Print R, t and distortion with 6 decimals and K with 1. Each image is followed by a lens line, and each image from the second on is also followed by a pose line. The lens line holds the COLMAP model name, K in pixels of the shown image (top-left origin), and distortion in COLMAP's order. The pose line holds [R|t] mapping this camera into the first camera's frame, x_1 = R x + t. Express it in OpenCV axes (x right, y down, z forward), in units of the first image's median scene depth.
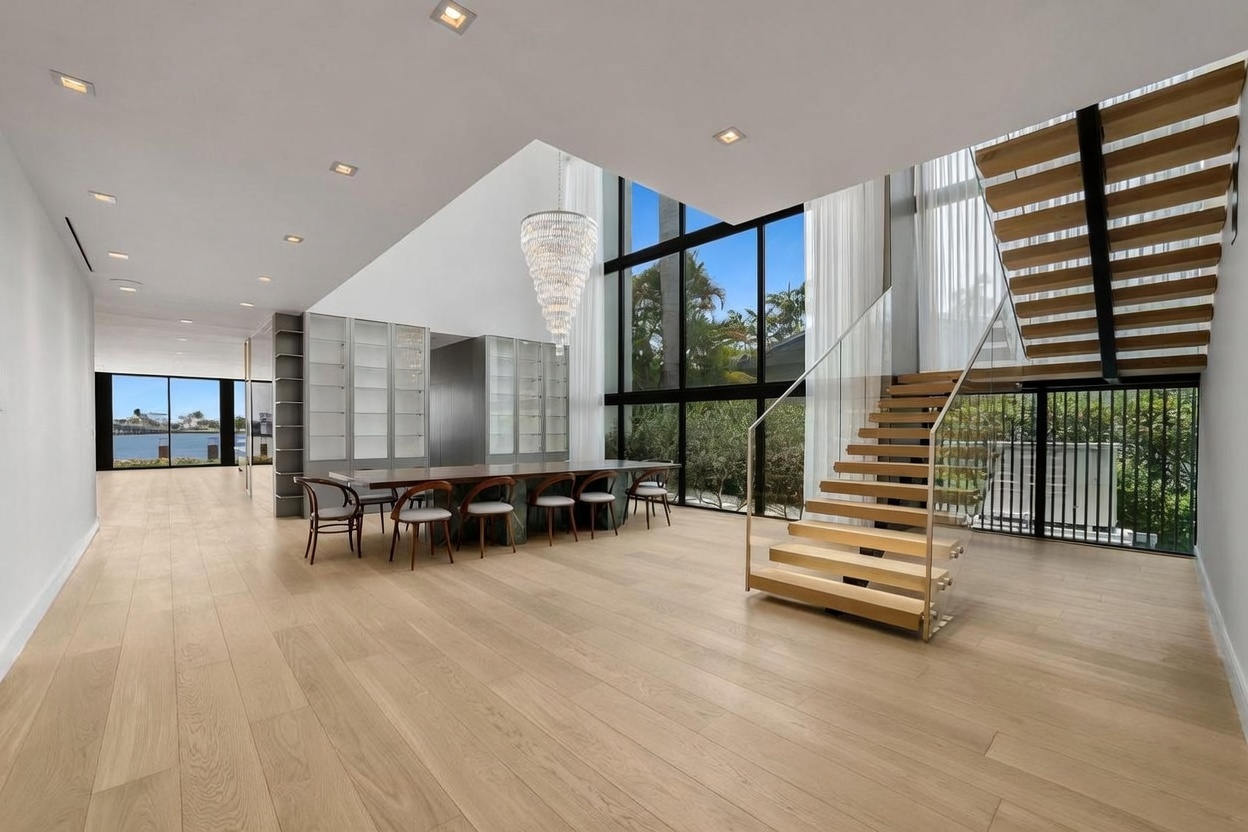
lens RADIAL K [[538.6, 0, 614.0], [0, 538.6, 428.3], [0, 0, 1]] dist [-0.031876, 0.005063]
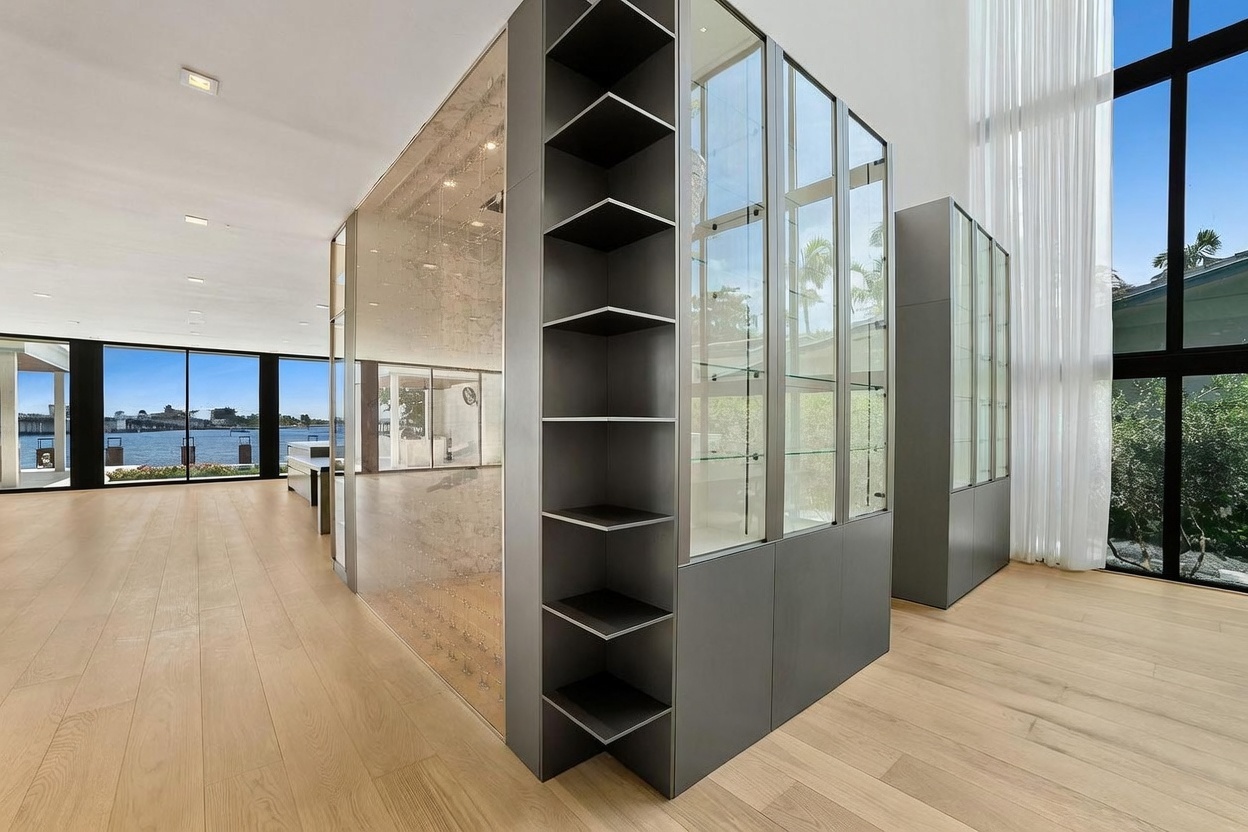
lens RADIAL K [[538.6, 0, 615.5], [0, 538.6, 426.2], [0, 0, 1]] dist [-0.031876, 0.005063]
pose [[0.999446, -0.000901, -0.033261, -0.263202], [0.001053, 0.999989, 0.004535, -0.002833], [0.033256, -0.004568, 0.999436, 0.328366]]
